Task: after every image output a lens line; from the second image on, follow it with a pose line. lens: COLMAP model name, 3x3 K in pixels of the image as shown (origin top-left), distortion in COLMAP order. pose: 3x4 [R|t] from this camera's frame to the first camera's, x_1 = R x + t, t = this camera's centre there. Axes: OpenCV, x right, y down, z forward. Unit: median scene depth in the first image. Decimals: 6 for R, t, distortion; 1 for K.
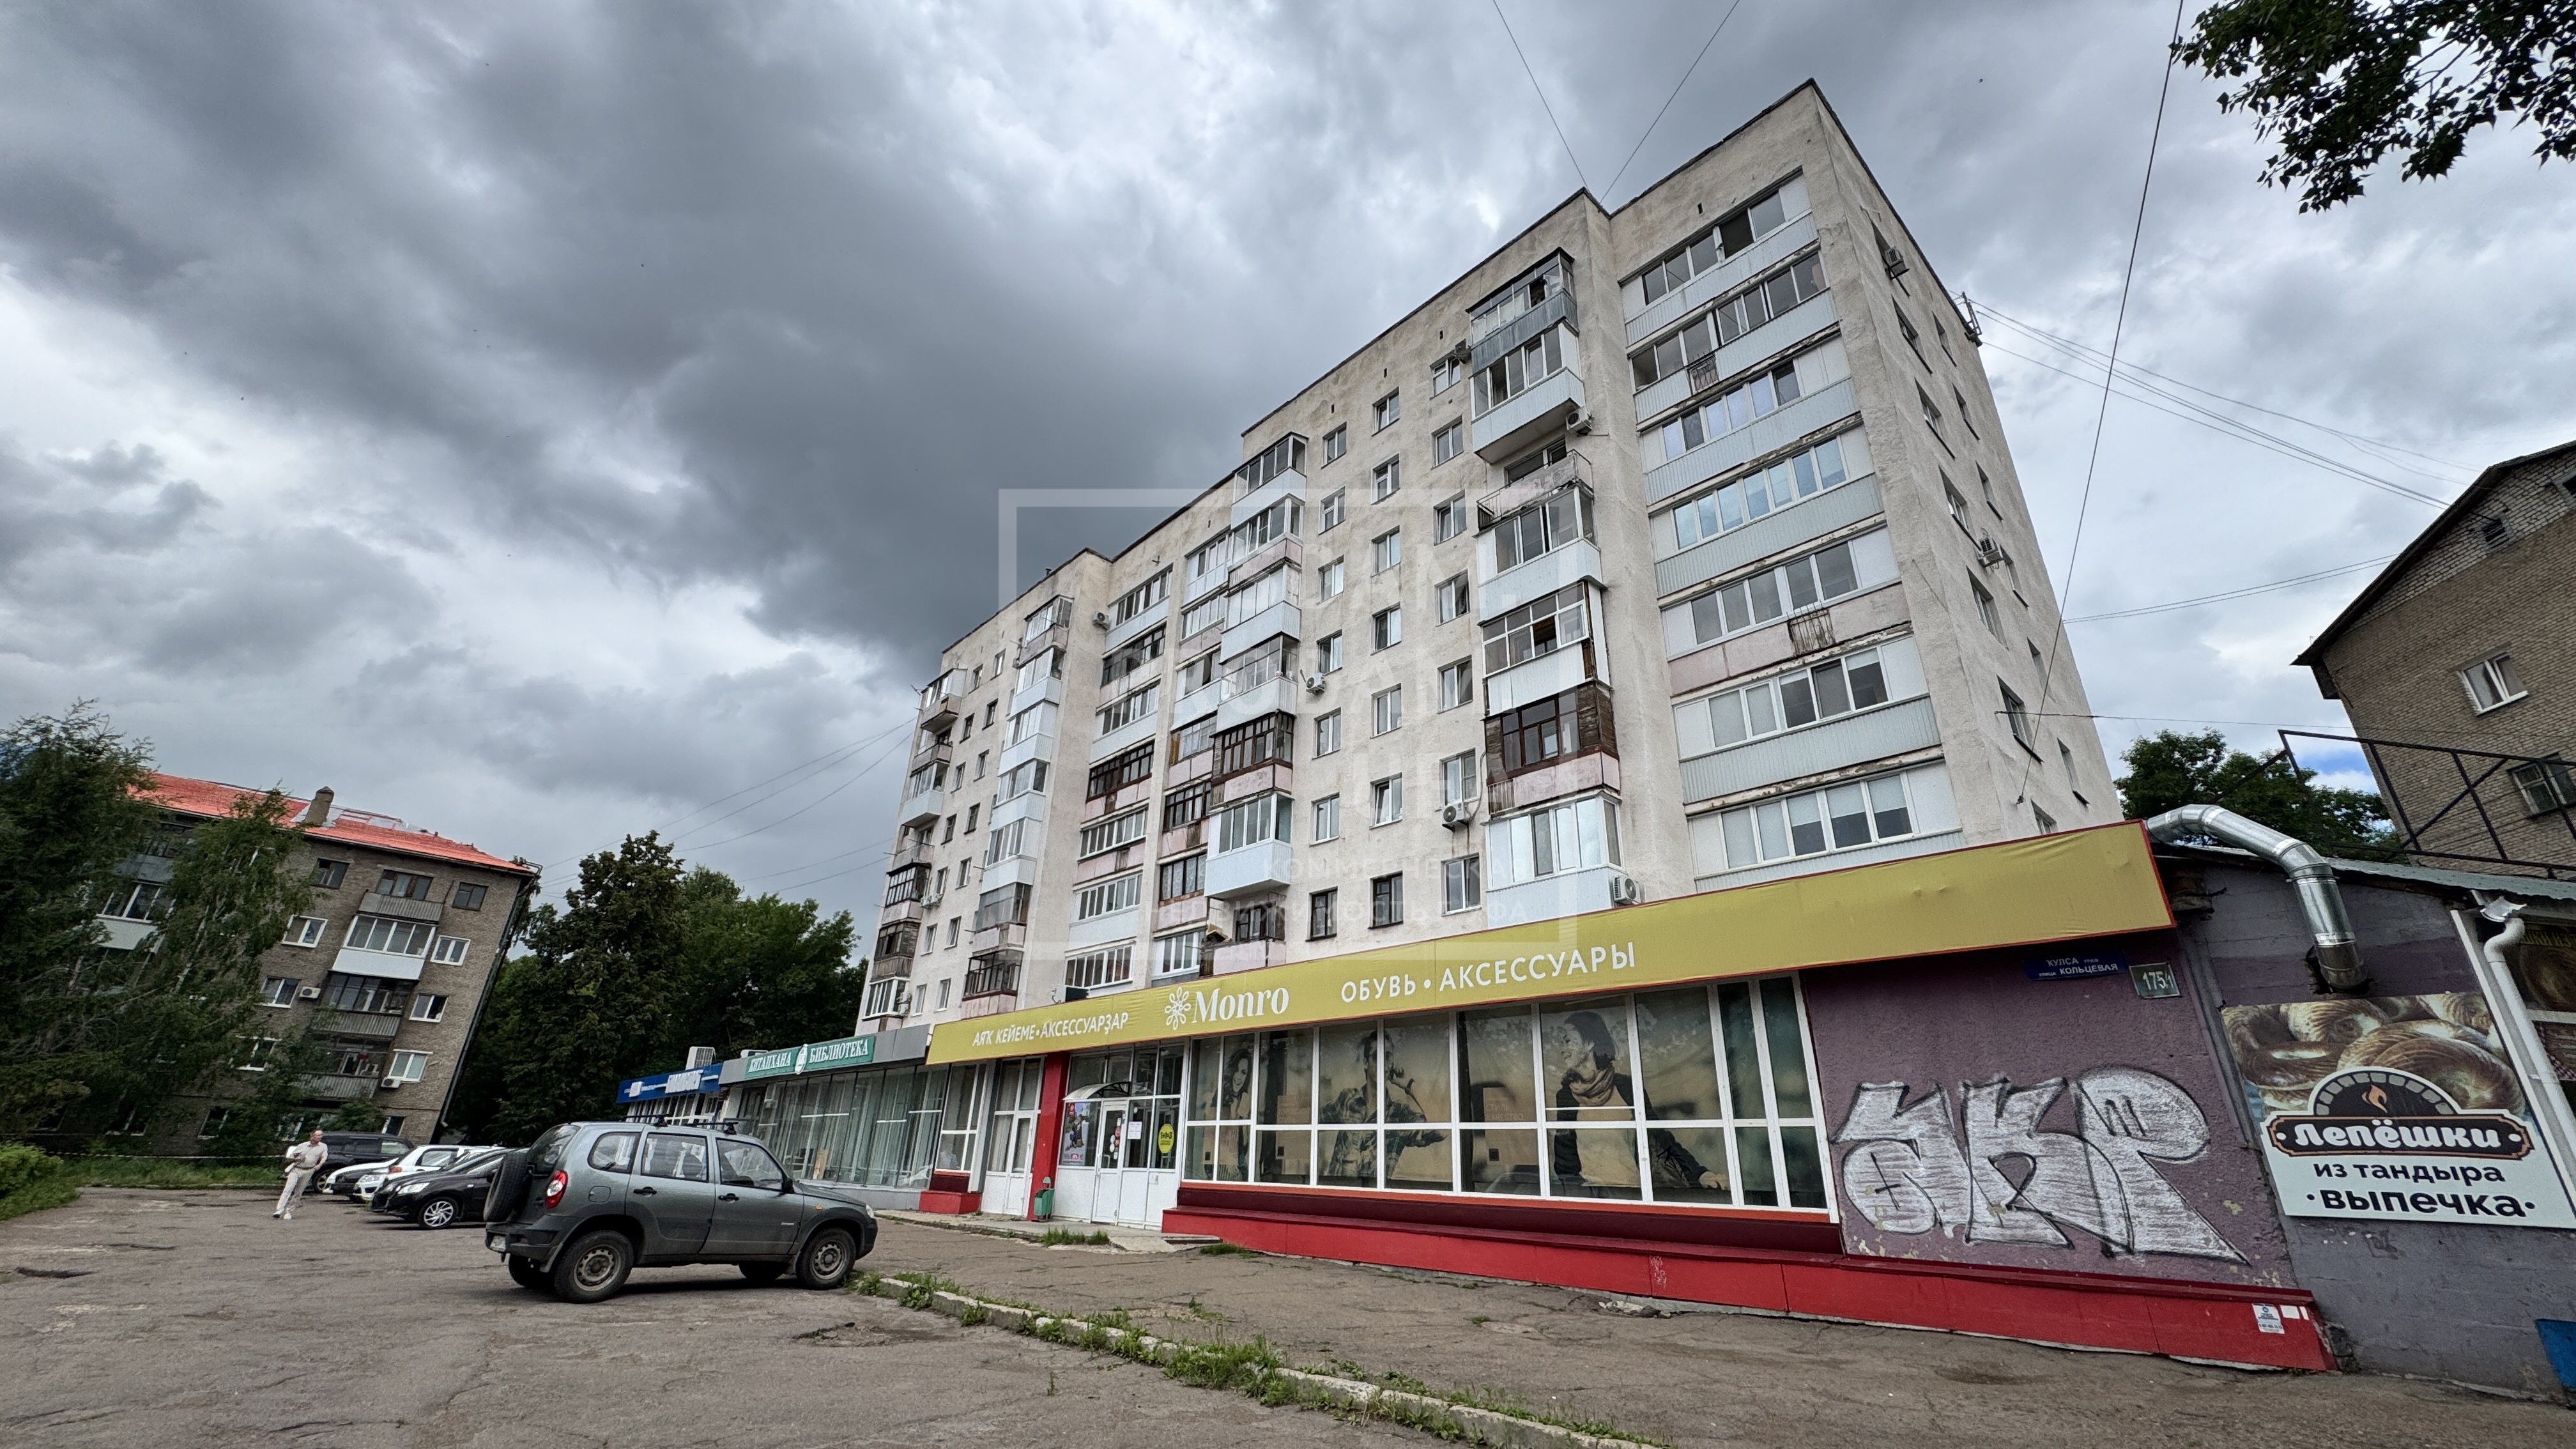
lens RADIAL K [[1024.3, 0, 1285.2], [0, 1024.3, 720.0], [0, 0, 1]] dist [-0.002772, 0.000606]
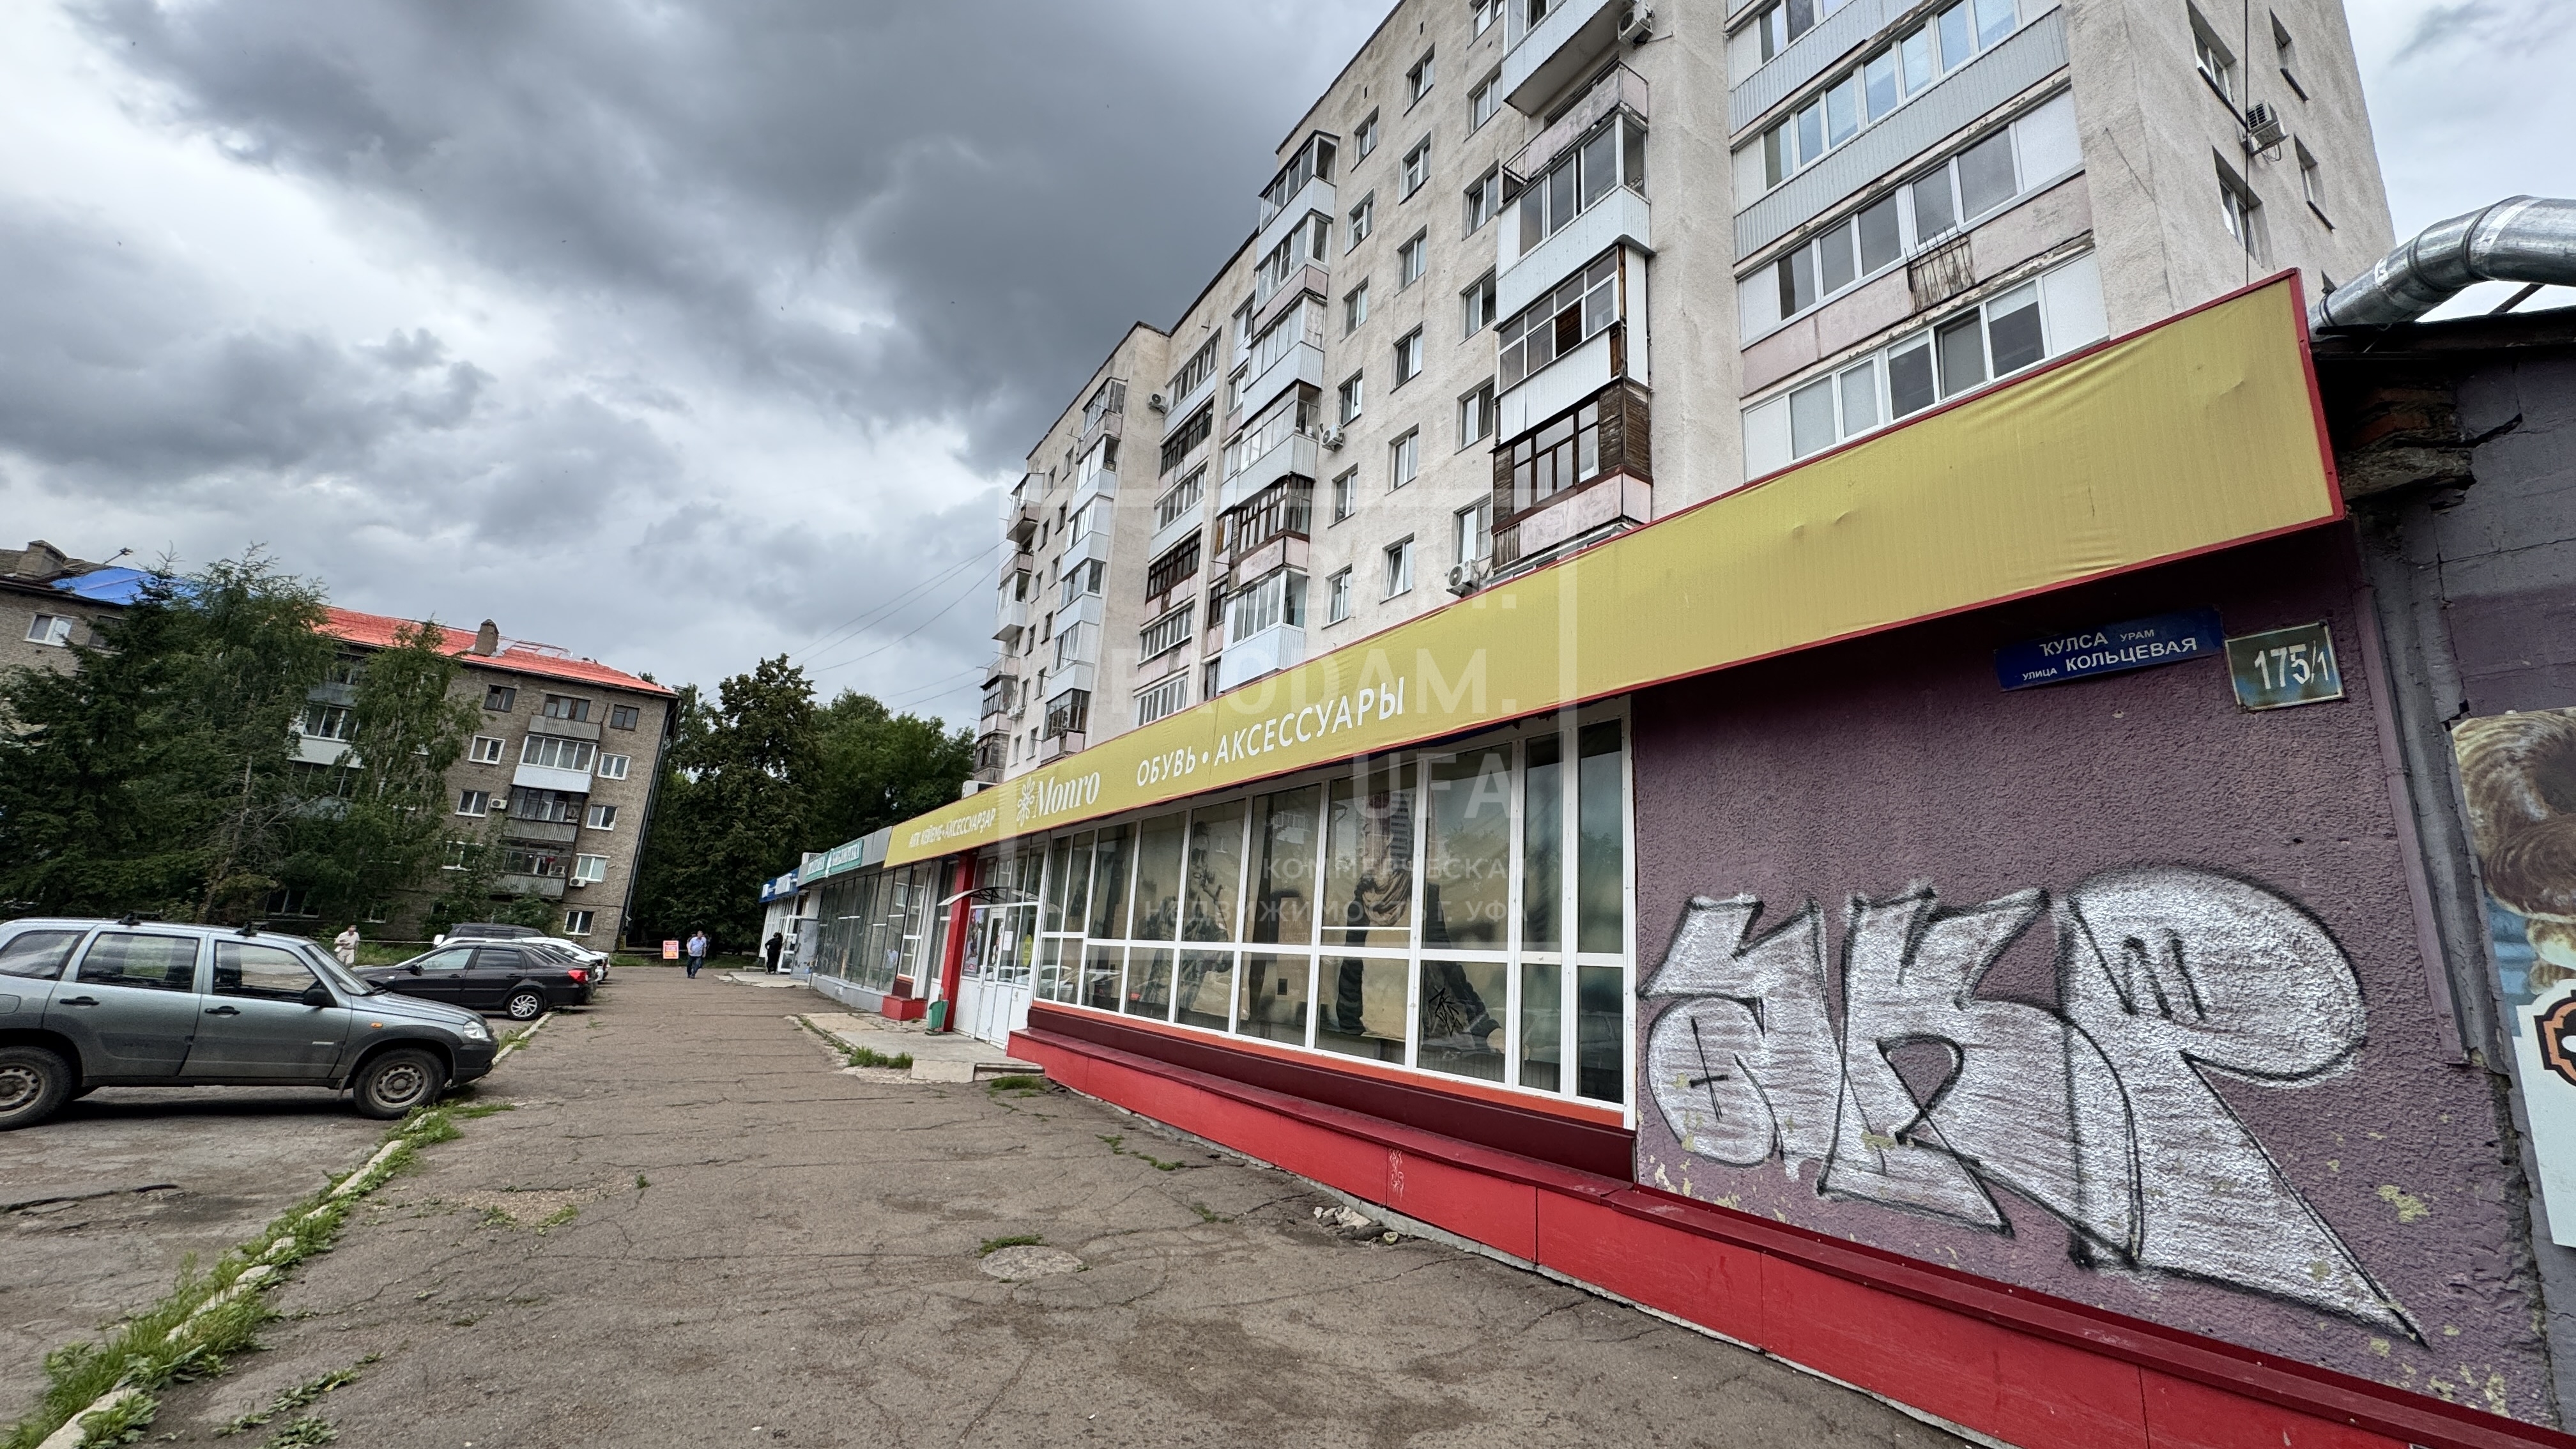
lens RADIAL K [[1024.3, 0, 1285.5], [0, 1024.3, 720.2], [0, 0, 1]] dist [-0.002772, 0.000606]
pose [[0.981606, -0.016564, -0.190196, 0.190431], [0.048664, 0.985031, 0.165367, 0.067286], [0.184610, -0.171581, 0.967718, 0.186363]]
